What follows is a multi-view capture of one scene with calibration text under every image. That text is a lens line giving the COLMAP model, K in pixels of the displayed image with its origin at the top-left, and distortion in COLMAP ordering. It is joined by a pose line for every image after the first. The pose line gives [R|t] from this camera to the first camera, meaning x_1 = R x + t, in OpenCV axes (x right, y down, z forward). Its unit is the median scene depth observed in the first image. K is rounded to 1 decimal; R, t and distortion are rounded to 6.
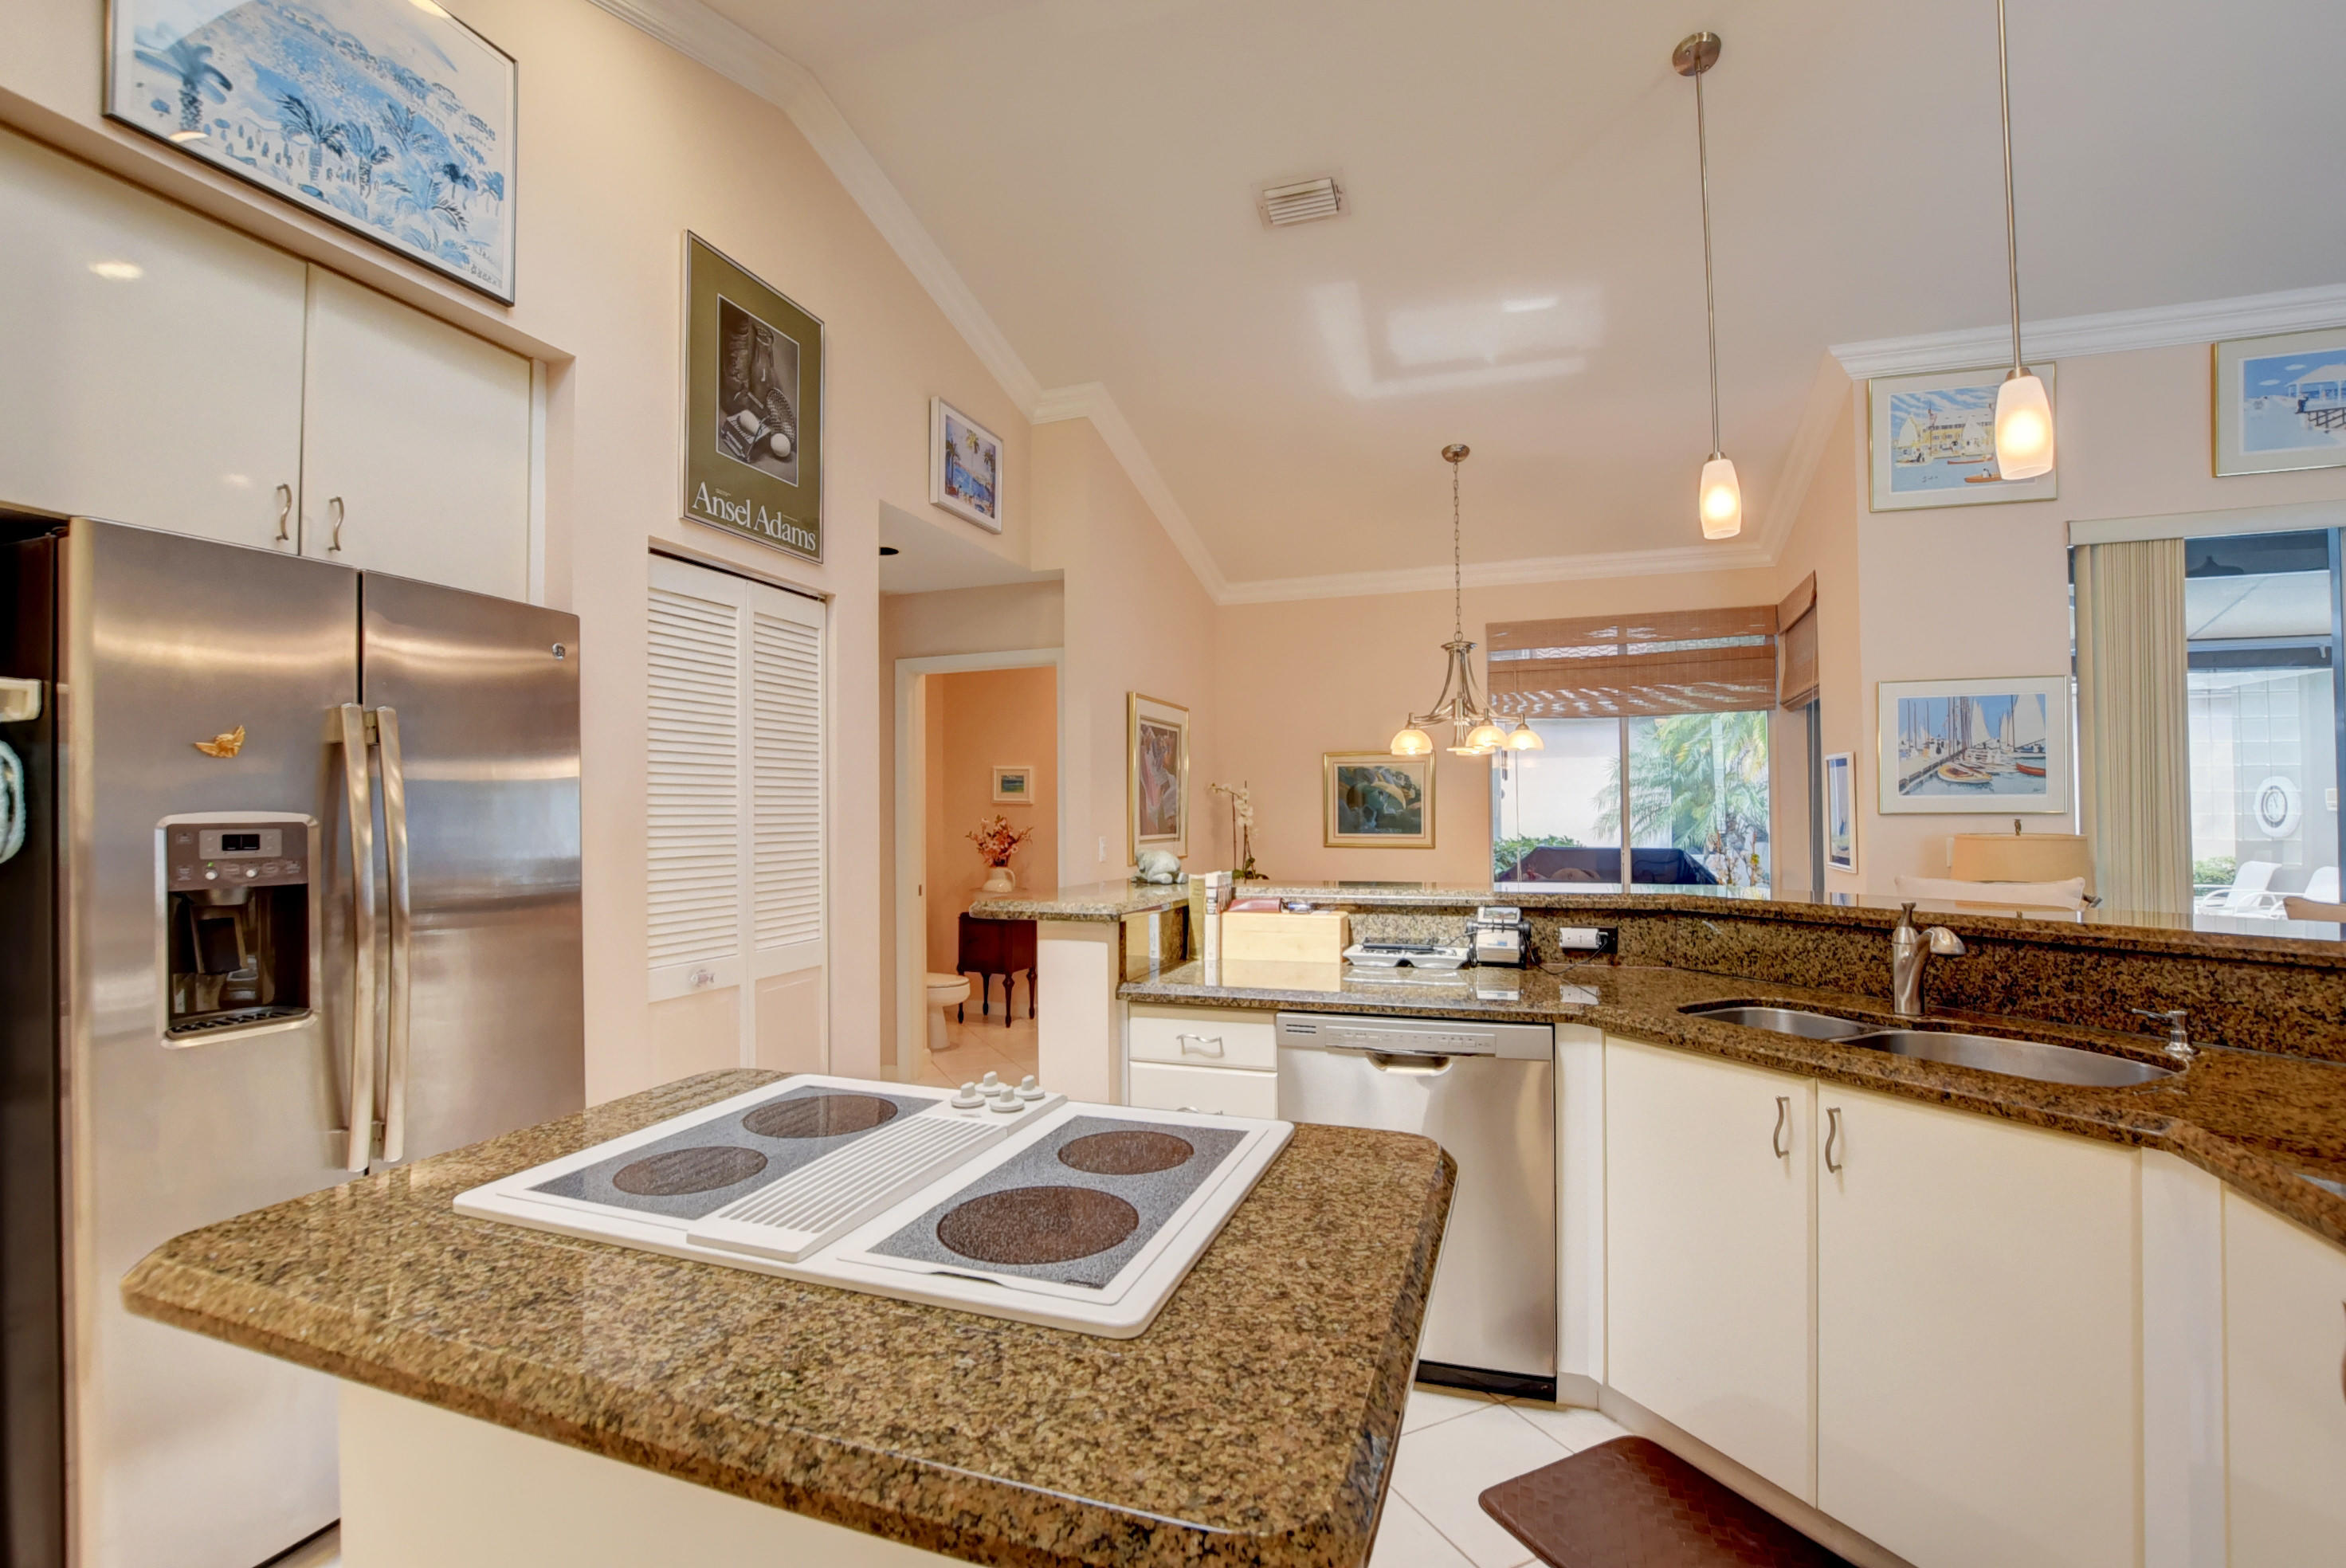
lens RADIAL K [[1046.2, 0, 1164.4], [0, 1046.2, 801.1], [0, 0, 1]] dist [-0.021764, 0.000696]
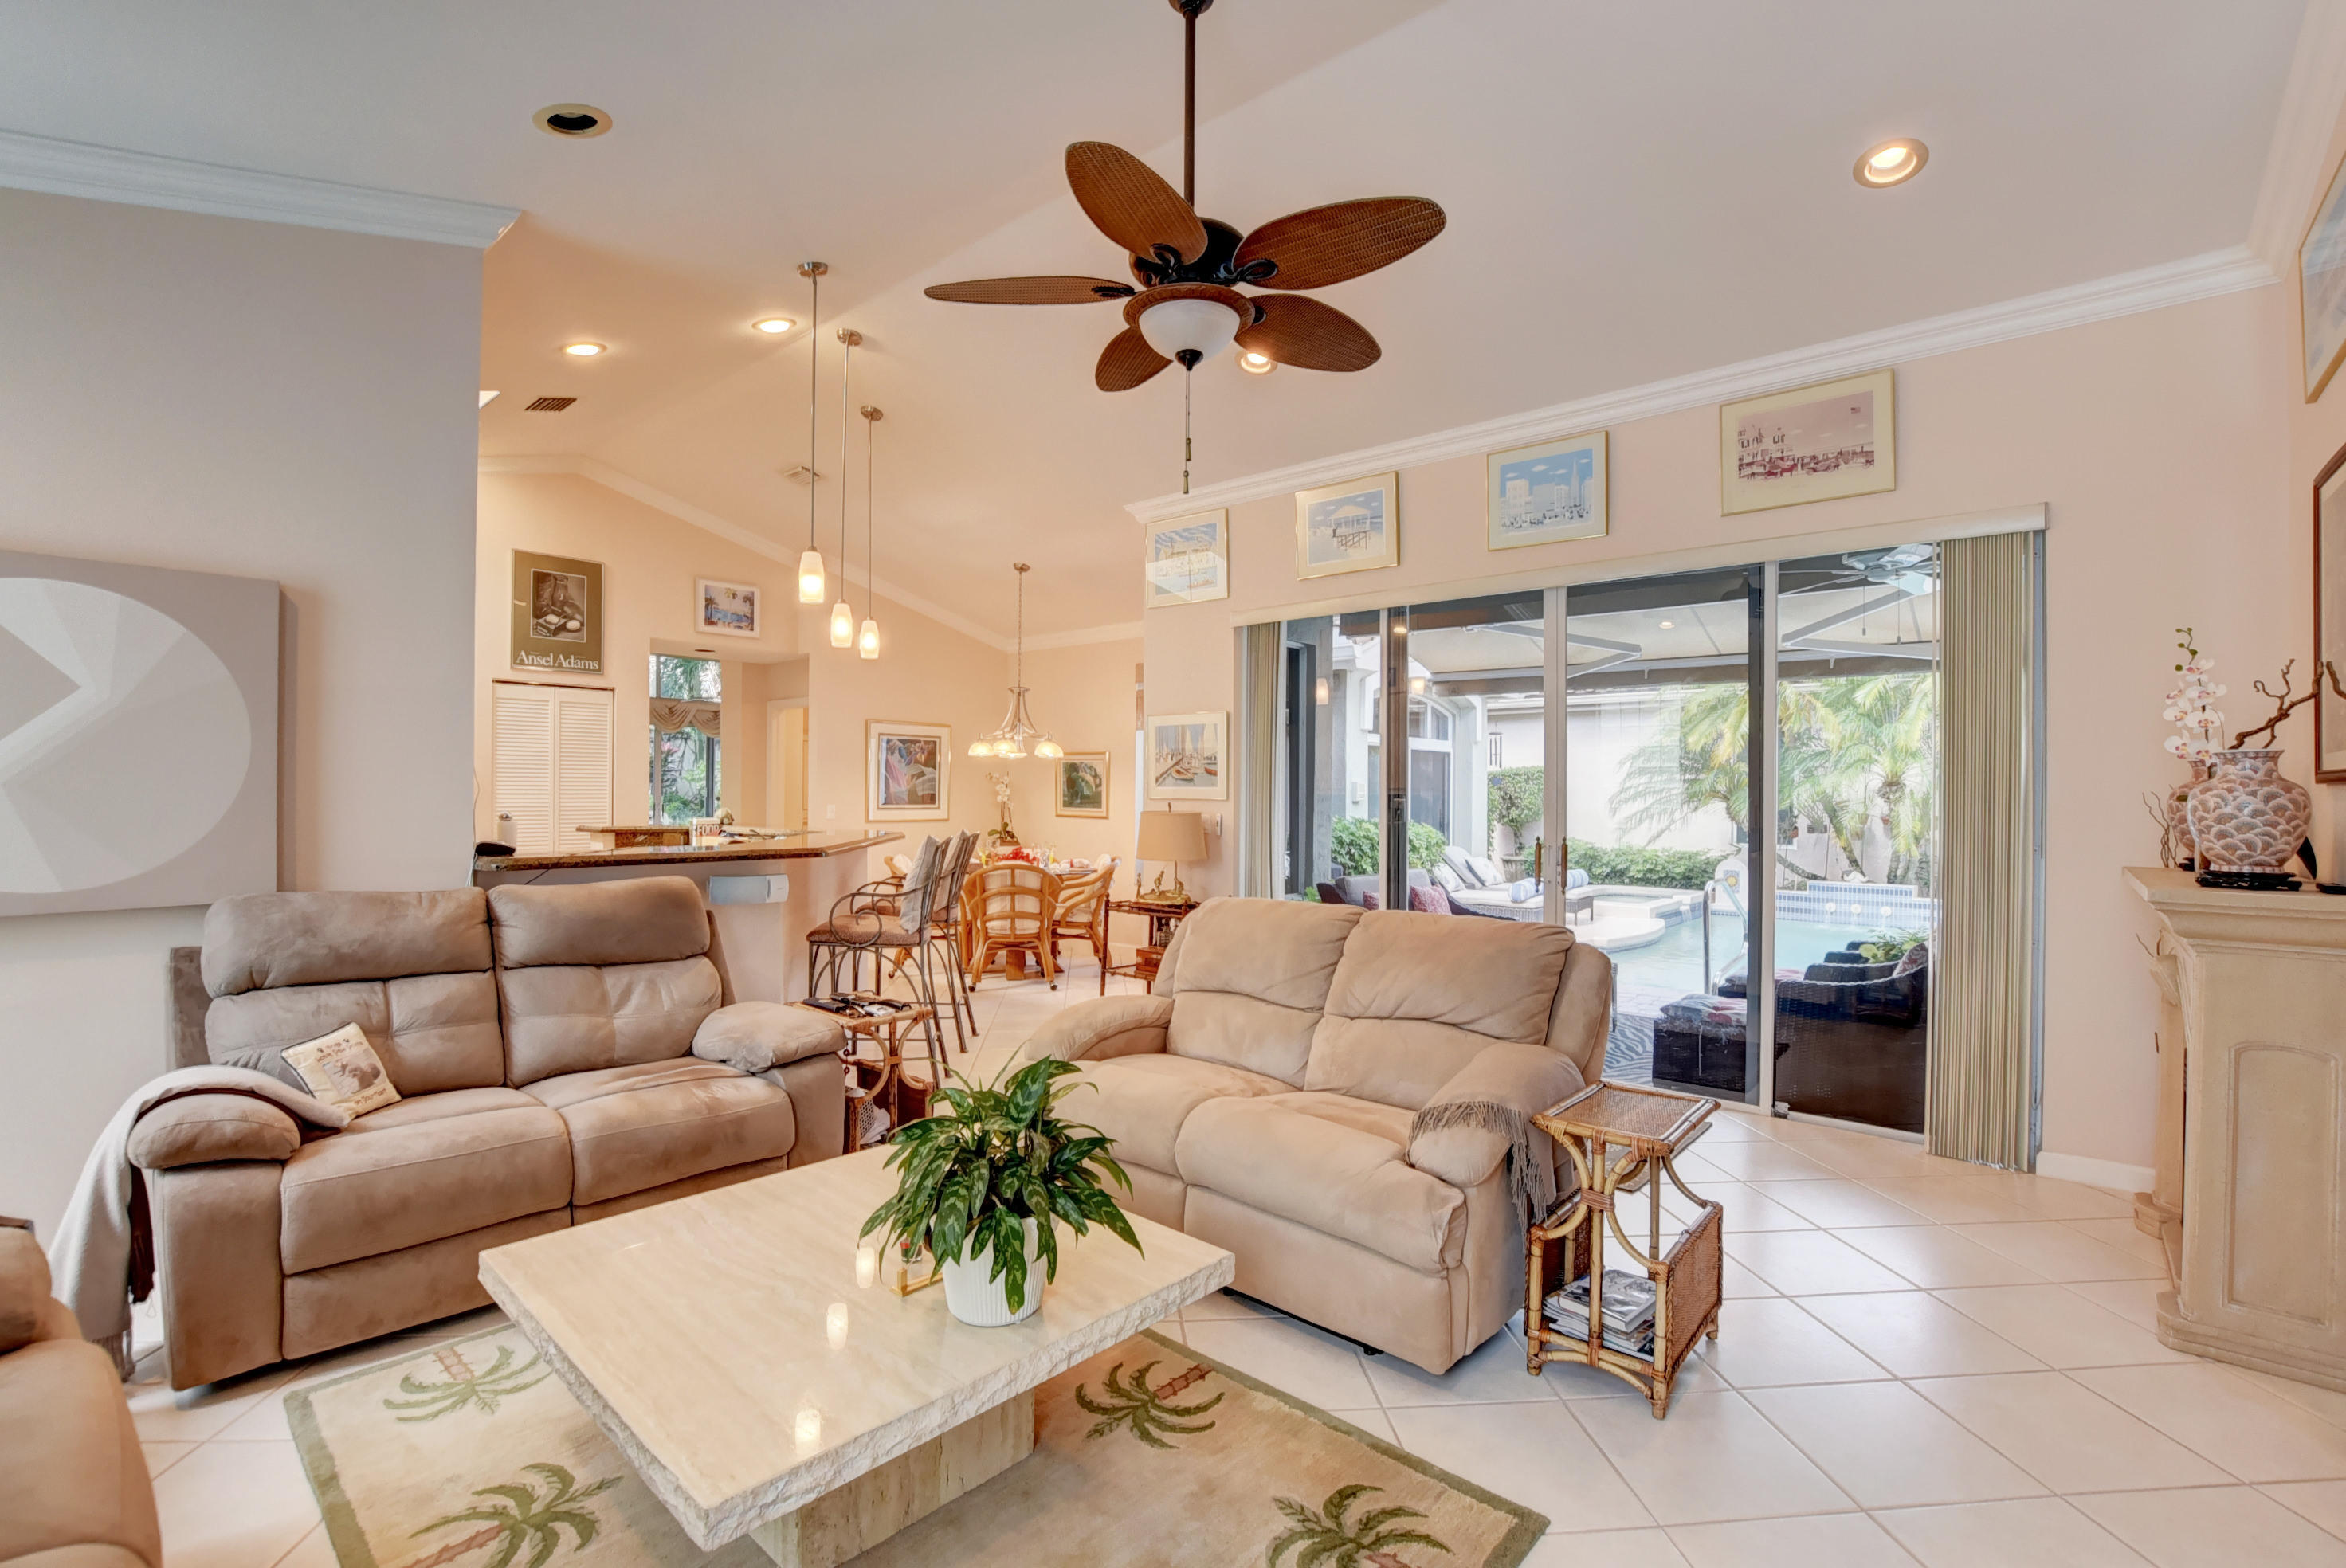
lens RADIAL K [[1046.2, 0, 1167.2], [0, 1046.2, 791.4], [0, 0, 1]] dist [-0.021764, 0.000696]
pose [[0.926645, 0.015309, -0.375627, 1.639805], [-0.011053, 0.999848, 0.013484, -0.024602], [0.375776, -0.008343, 0.926673, -0.596336]]
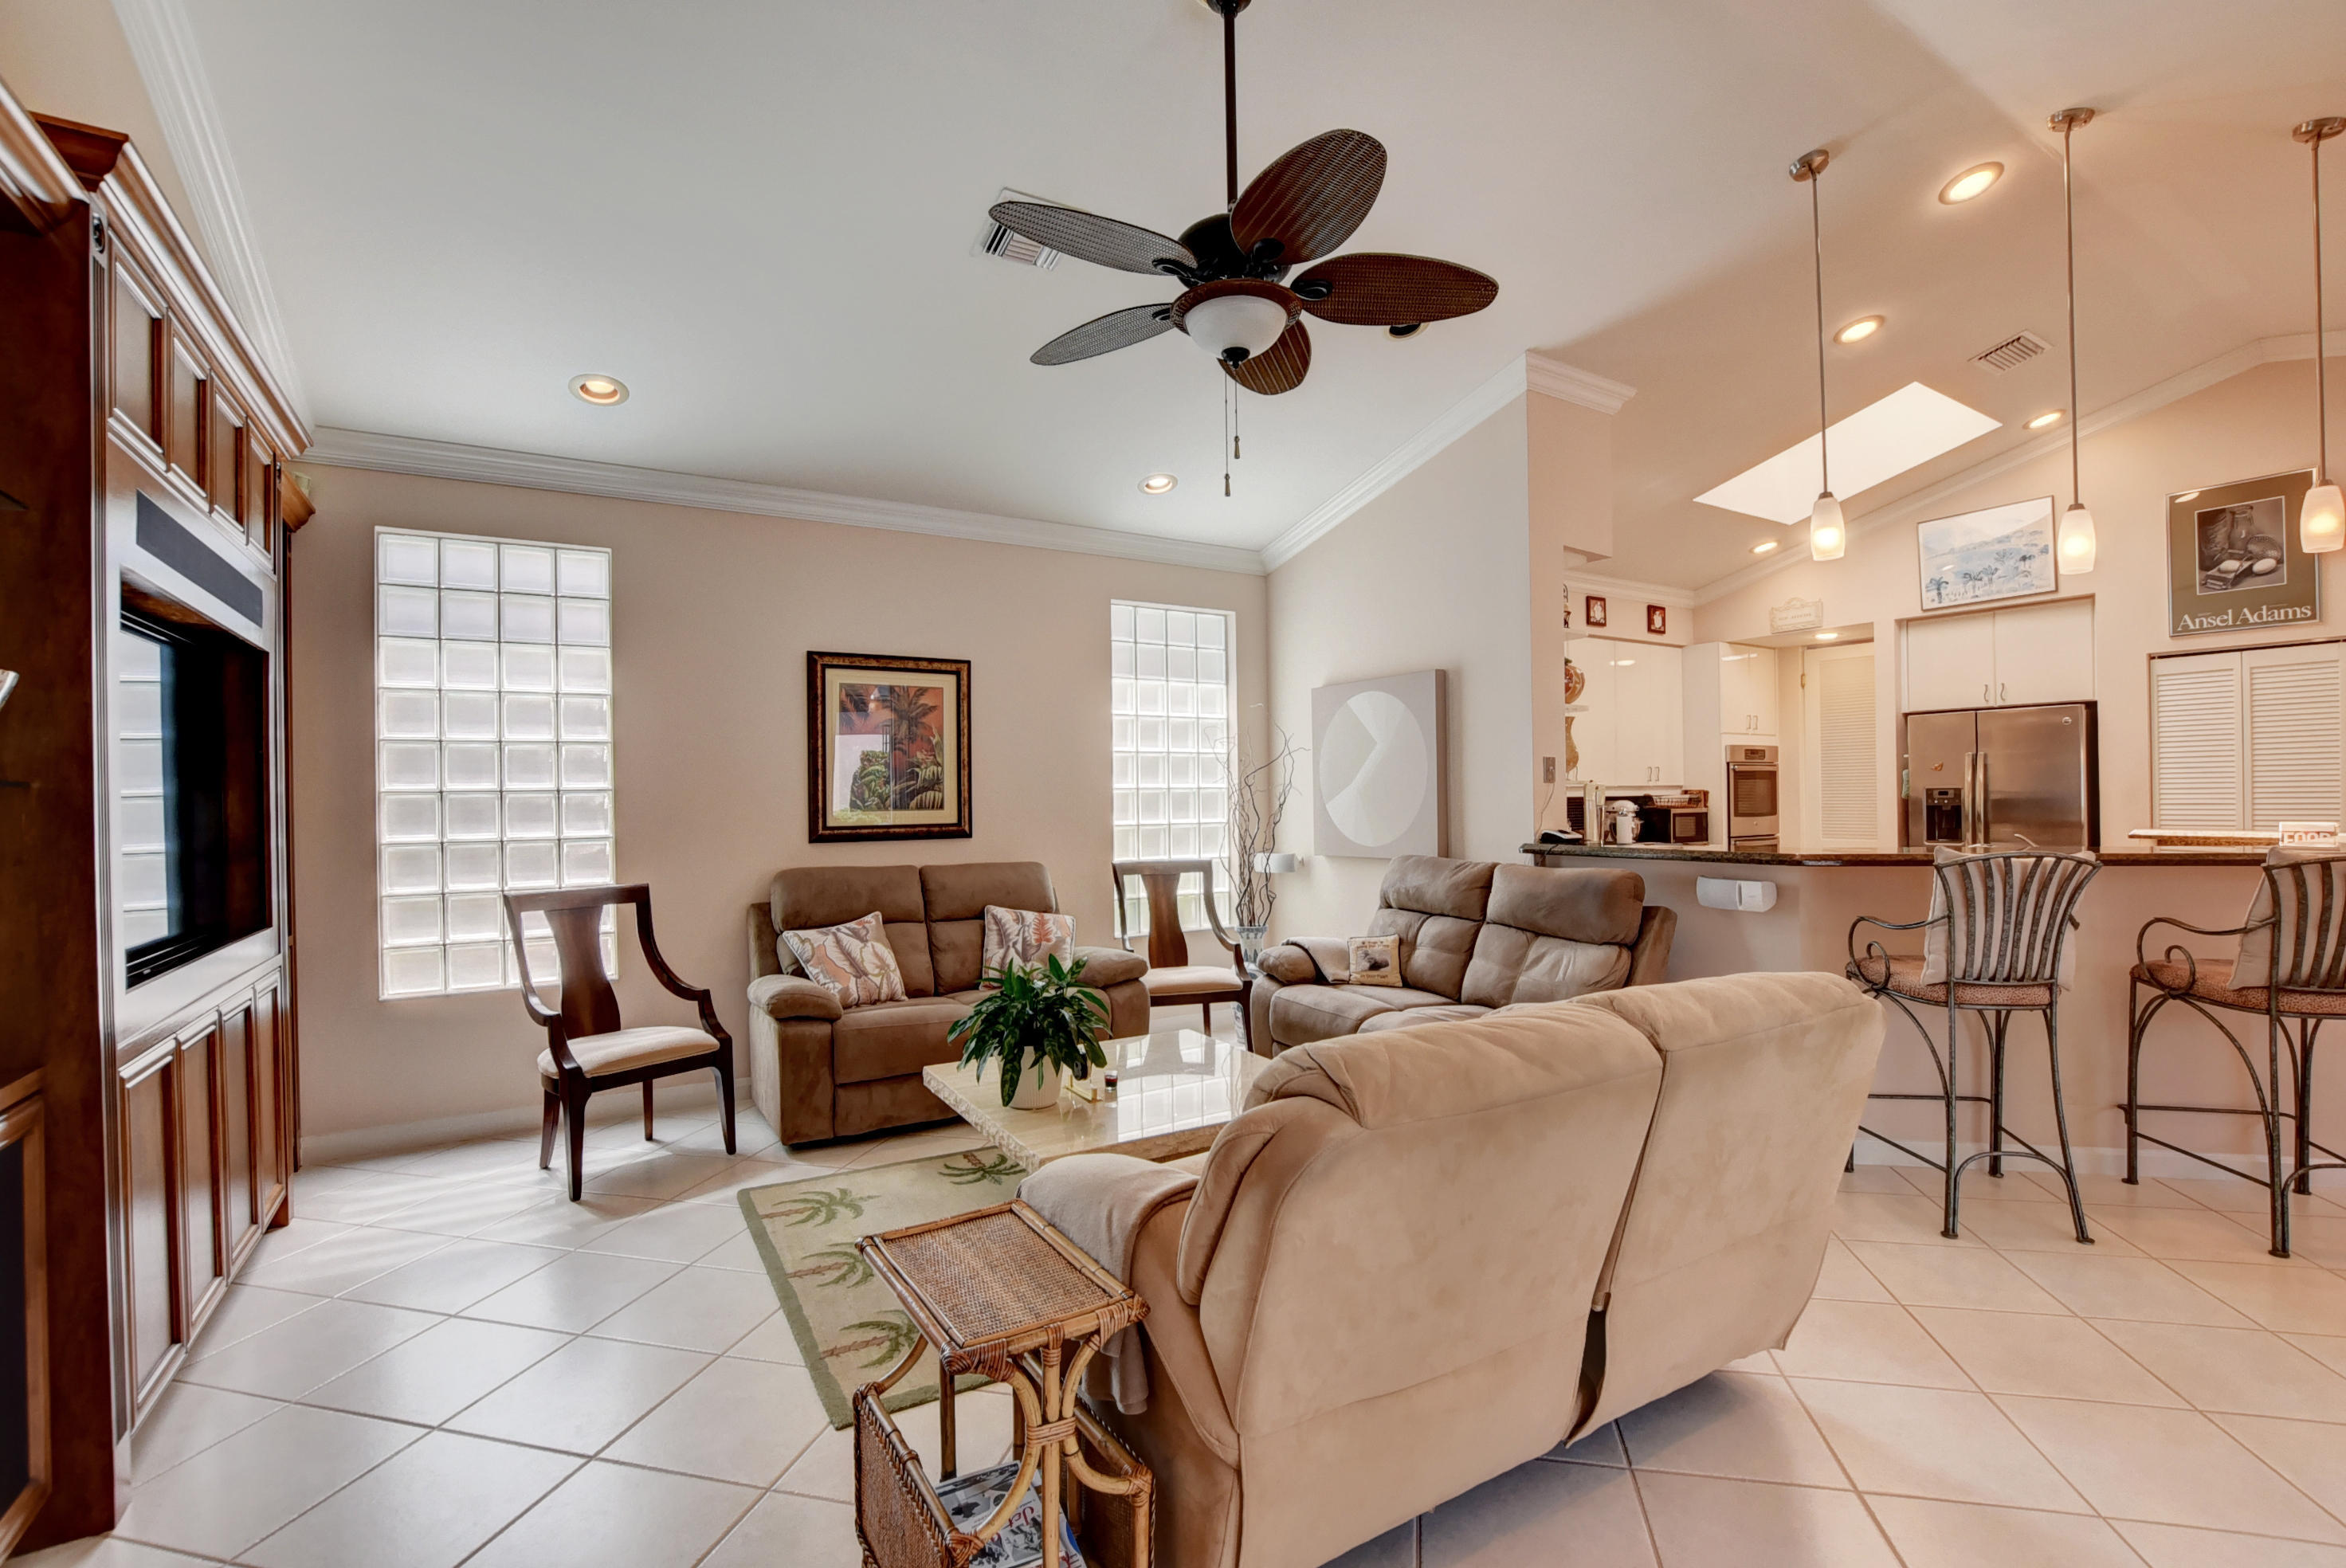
lens RADIAL K [[1046.2, 0, 1172.8], [0, 1046.2, 795.3], [0, 0, 1]] dist [-0.021764, 0.000696]
pose [[-0.625825, 0.013918, -0.779839, 2.010794], [0.027279, 0.999620, -0.004051, -0.007441], [0.779486, -0.023808, -0.625967, 0.624649]]
